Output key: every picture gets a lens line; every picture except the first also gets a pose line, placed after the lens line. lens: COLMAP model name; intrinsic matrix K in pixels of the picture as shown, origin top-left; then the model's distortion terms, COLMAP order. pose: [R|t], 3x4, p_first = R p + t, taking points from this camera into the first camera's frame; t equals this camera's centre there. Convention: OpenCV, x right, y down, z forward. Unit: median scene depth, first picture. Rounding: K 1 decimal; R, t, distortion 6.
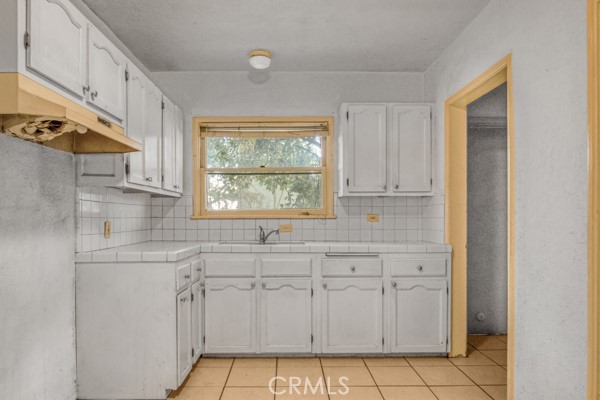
lens RADIAL K [[377.4, 0, 299.1], [0, 377.4, 215.5], [0, 0, 1]] dist [-0.002709, 0.000477]
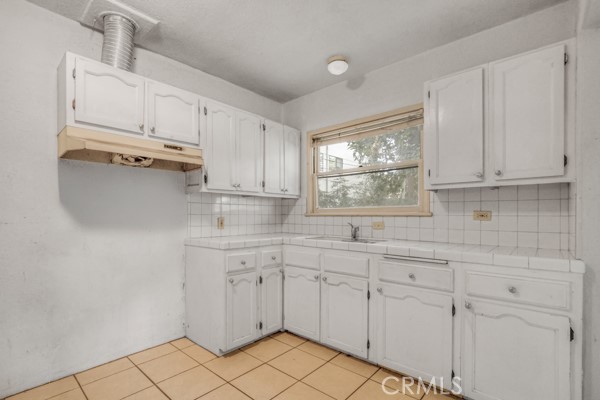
lens RADIAL K [[287.5, 0, 296.6], [0, 287.5, 213.4], [0, 0, 1]] dist [-0.003113, -0.000324]
pose [[0.733108, -0.001668, -0.680110, 0.385629], [0.001610, 0.999998, -0.000716, 0.002082], [0.680110, -0.000570, 0.733110, 0.355143]]
